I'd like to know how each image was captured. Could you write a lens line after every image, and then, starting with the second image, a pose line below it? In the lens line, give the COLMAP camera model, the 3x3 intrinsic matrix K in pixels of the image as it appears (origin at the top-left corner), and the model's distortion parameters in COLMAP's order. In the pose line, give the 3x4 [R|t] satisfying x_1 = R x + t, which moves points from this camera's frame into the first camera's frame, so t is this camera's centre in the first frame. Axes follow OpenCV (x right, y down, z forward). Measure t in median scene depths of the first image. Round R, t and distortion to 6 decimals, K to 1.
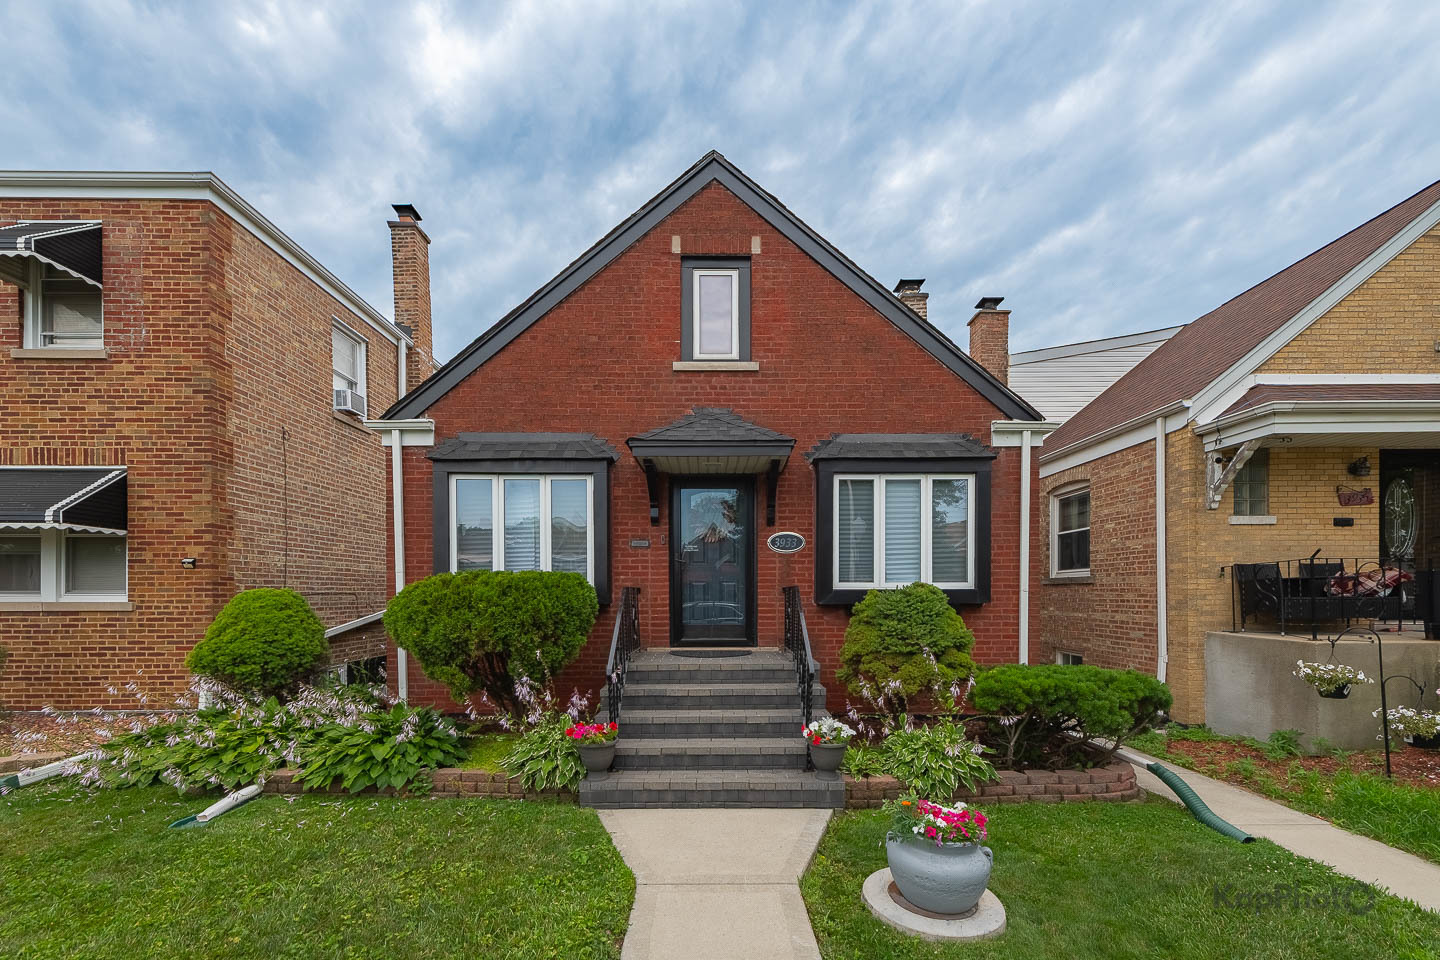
lens RADIAL K [[574.6, 0, 720.5], [0, 574.6, 542.0], [0, 0, 1]] dist [0.011620, -0.000775]
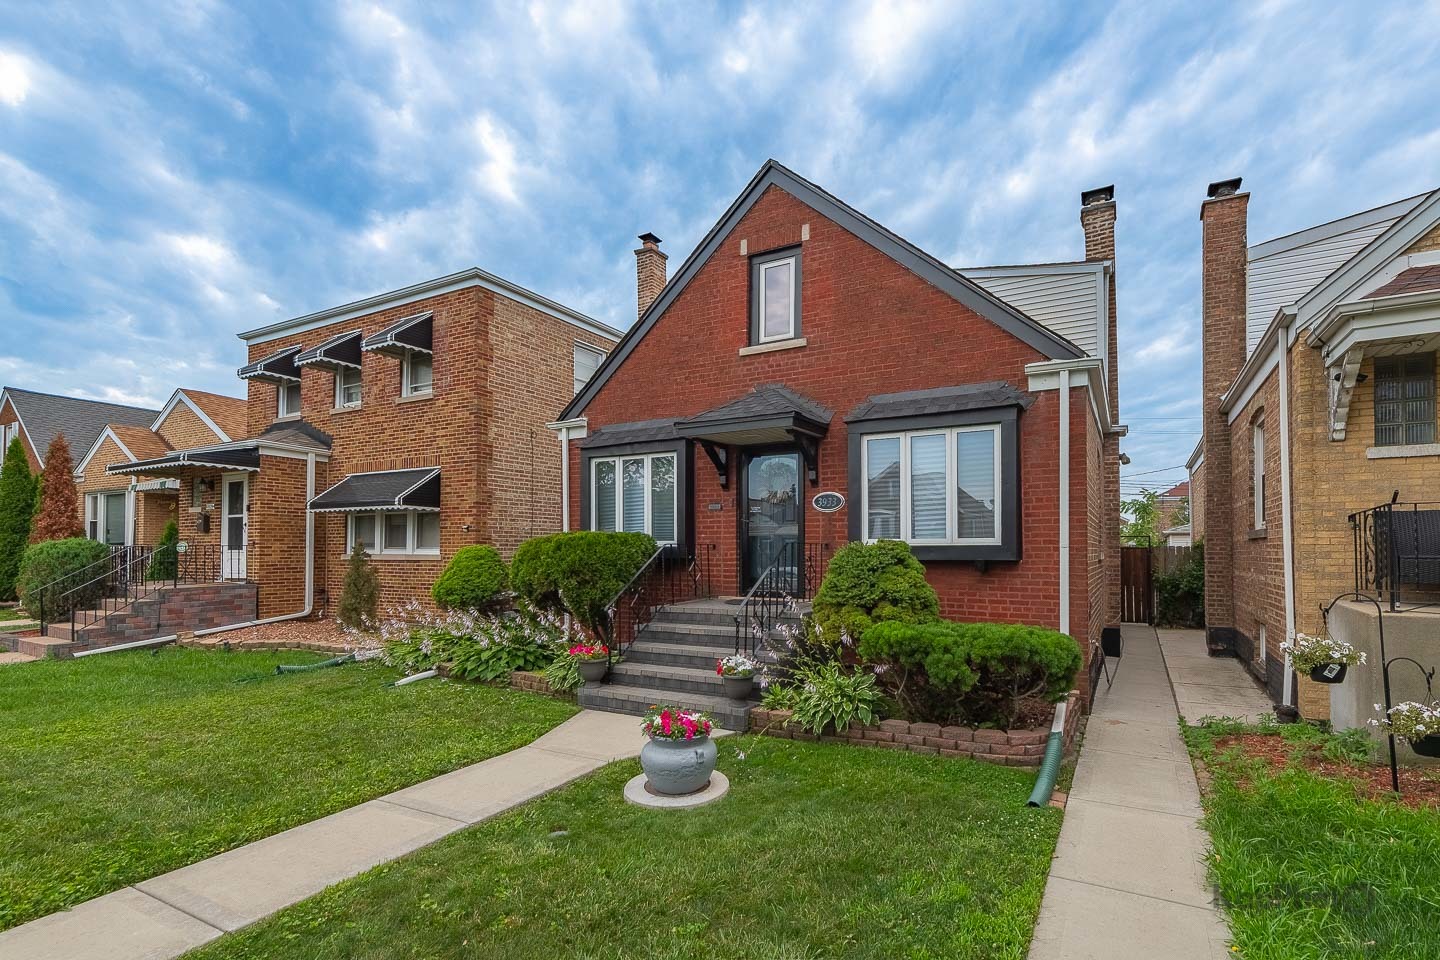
lens RADIAL K [[566.4, 0, 720.0], [0, 566.4, 480.0], [0, 0, 1]] dist [0.014133, -0.000280]
pose [[0.898279, -0.052352, -0.436295, 0.362266], [0.037570, 0.998392, -0.042449, -0.002169], [0.437816, 0.021739, 0.898802, -0.038010]]
